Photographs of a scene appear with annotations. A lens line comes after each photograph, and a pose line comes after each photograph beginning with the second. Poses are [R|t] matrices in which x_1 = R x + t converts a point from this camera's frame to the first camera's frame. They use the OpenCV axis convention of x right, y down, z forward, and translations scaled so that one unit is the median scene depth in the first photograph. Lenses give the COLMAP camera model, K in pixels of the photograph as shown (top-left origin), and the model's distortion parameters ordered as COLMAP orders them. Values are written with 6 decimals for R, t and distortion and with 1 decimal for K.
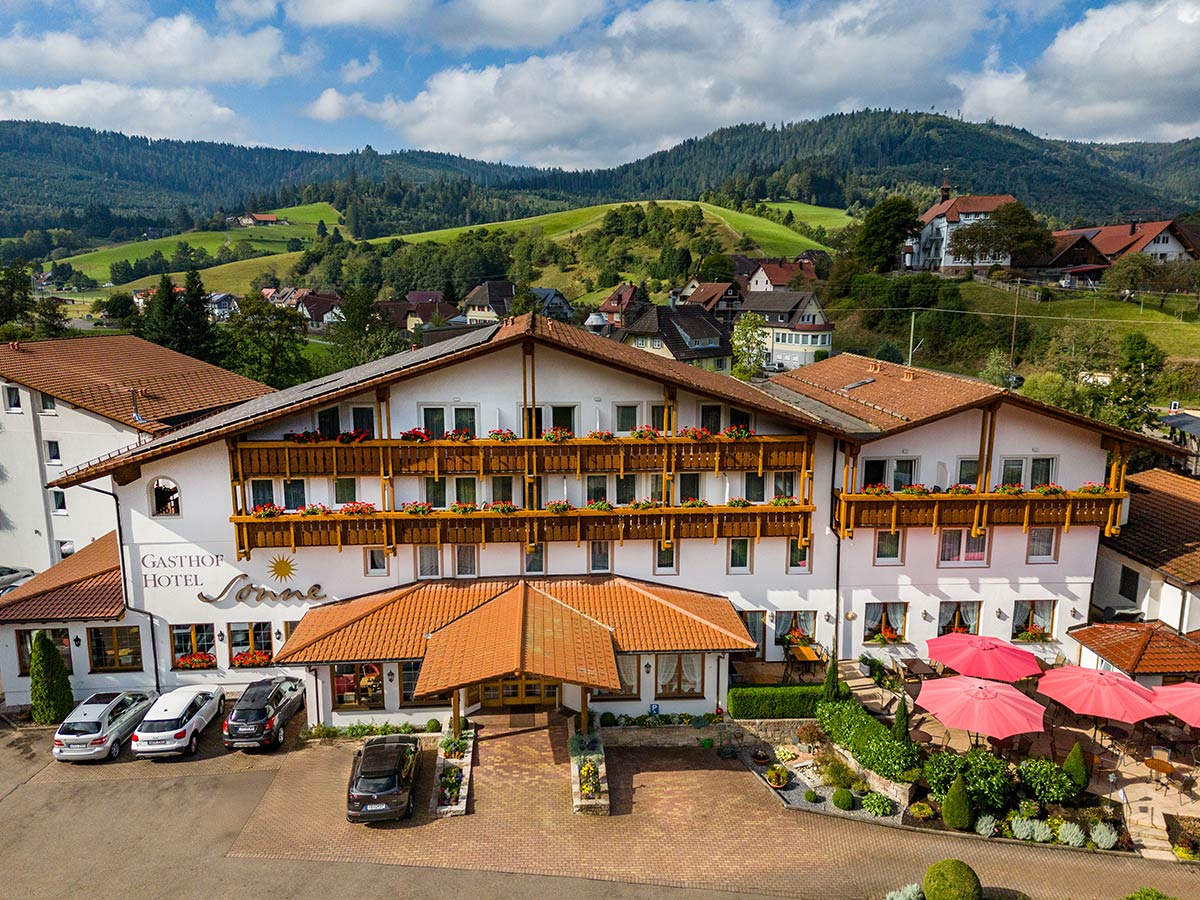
lens RADIAL K [[878.1, 0, 600.0], [0, 878.1, 450.0], [0, 0, 1]] dist [0.089208, -0.055481]
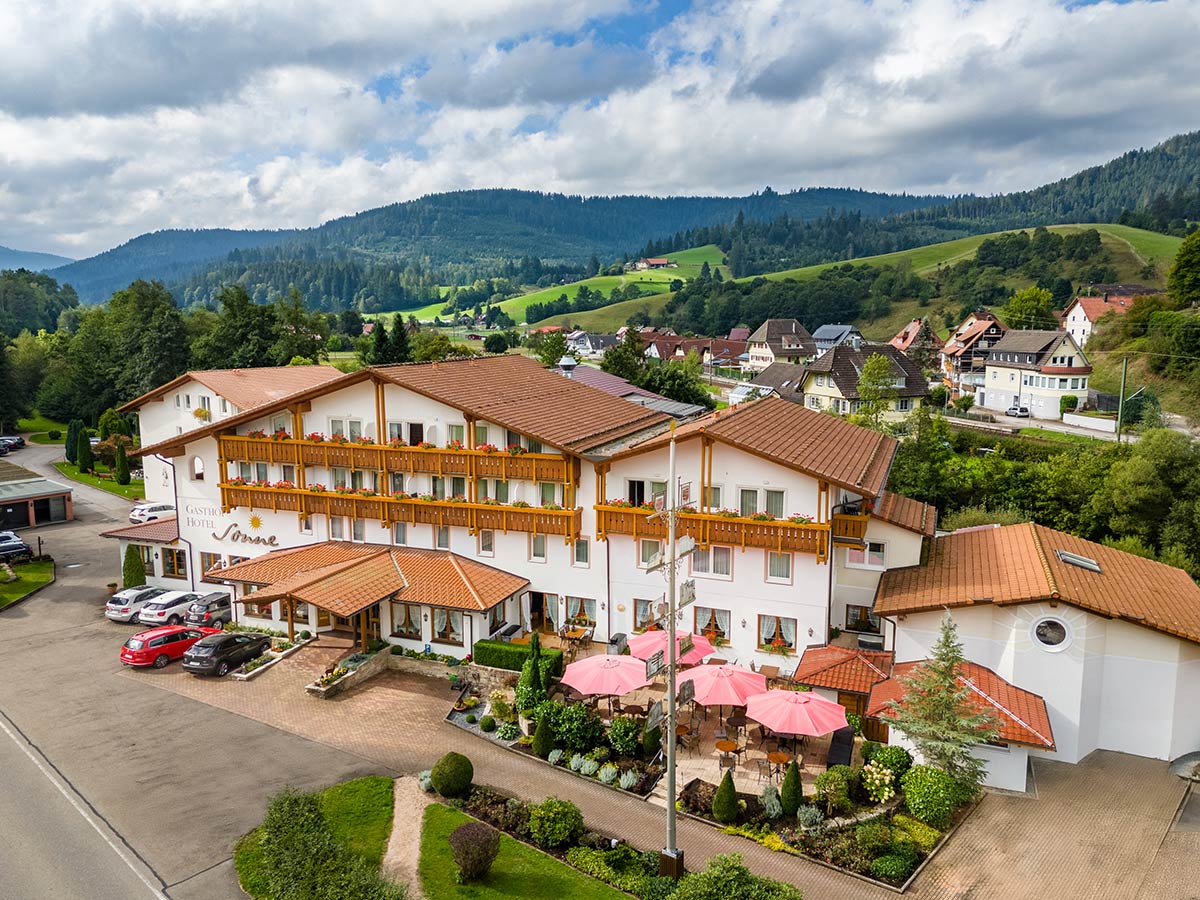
lens RADIAL K [[878.1, 0, 600.0], [0, 878.1, 450.0], [0, 0, 1]] dist [0.089208, -0.055481]
pose [[0.906195, 0.060944, -0.418445, 0.256451], [-0.076992, 0.996799, -0.021559, -0.000185], [0.415792, 0.051753, 0.907986, -0.041055]]
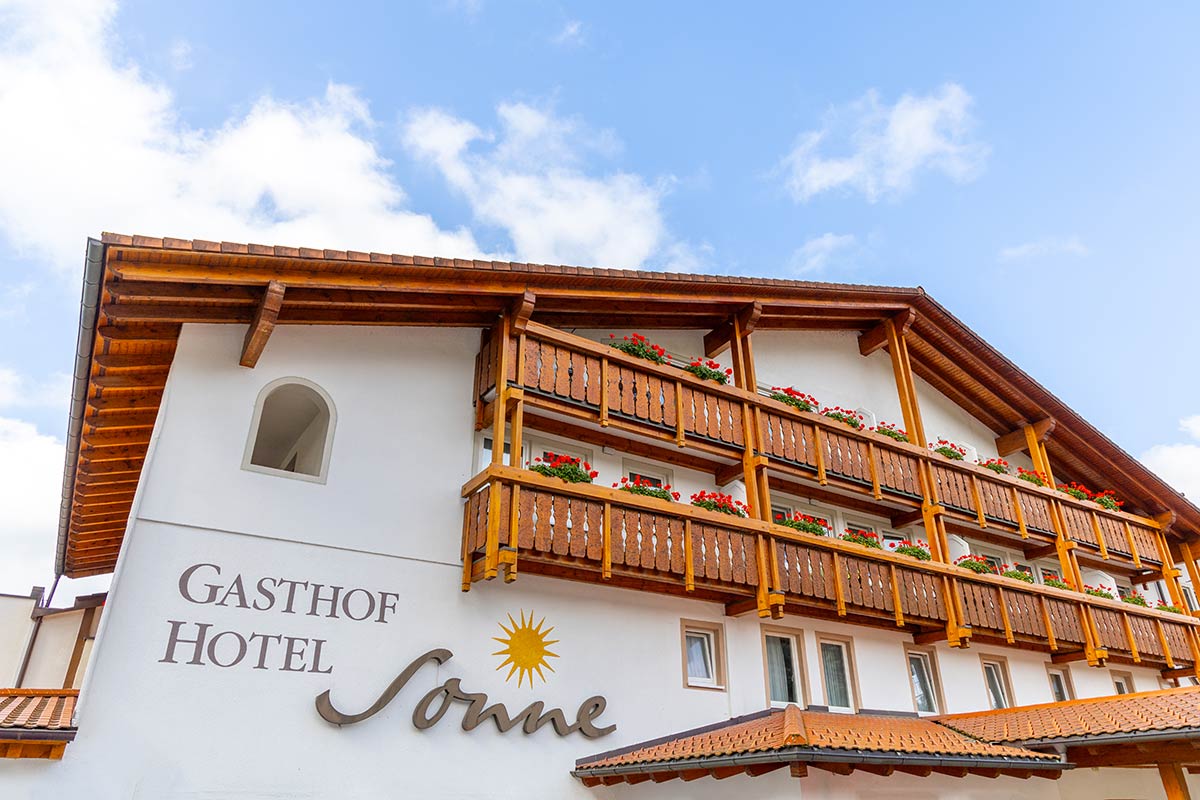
lens RADIAL K [[815.7, 0, 600.0], [0, 815.7, 400.0], [0, 0, 1]] dist [-0.003955, -0.001412]
pose [[0.877936, 0.209194, 0.430657, -0.166915], [0.089880, 0.811490, -0.577413, 0.084857], [-0.470265, 0.545640, 0.693634, 0.214765]]
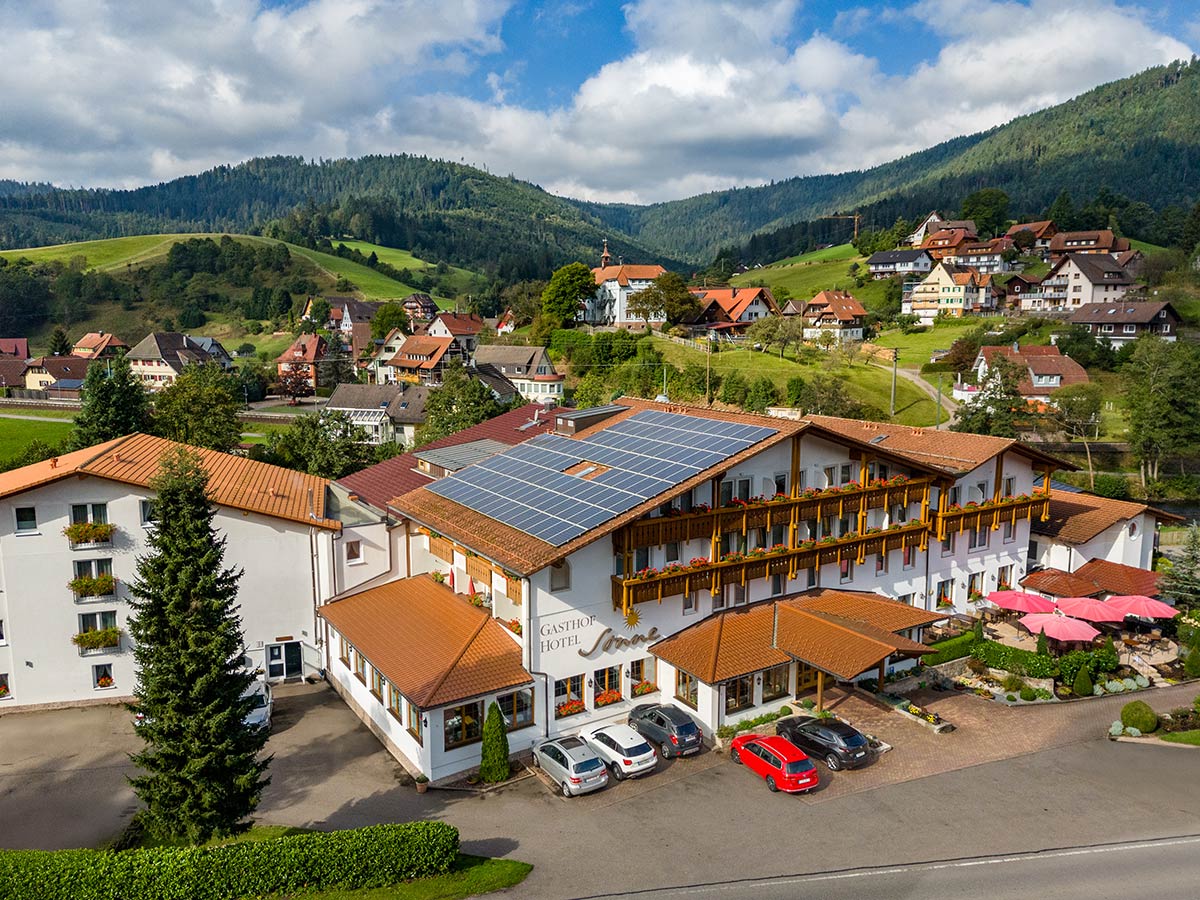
lens RADIAL K [[878.1, 0, 600.0], [0, 878.1, 450.0], [0, 0, 1]] dist [0.089208, -0.055481]
pose [[0.876509, -0.075310, 0.475458, -0.317945], [0.093059, 0.995564, -0.013863, -0.030587], [-0.472305, 0.056397, 0.879629, -0.031708]]
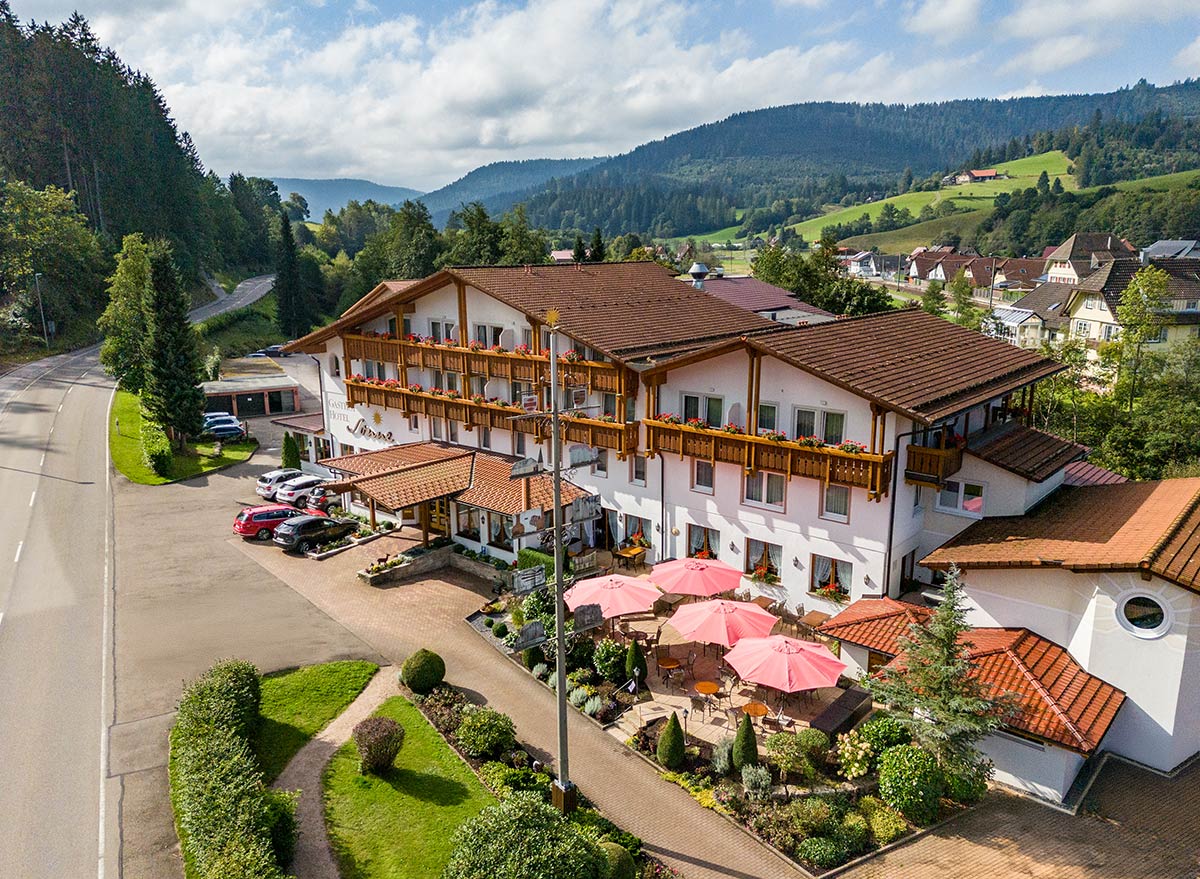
lens RADIAL K [[879.7, 0, 600.0], [0, 879.7, 439.5], [0, 0, 1]] dist [0.101649, -0.074428]
pose [[0.716452, 0.147563, -0.681852, 0.330304], [-0.125716, 0.988682, 0.081871, -0.003078], [0.686216, 0.027063, 0.726894, 0.039016]]
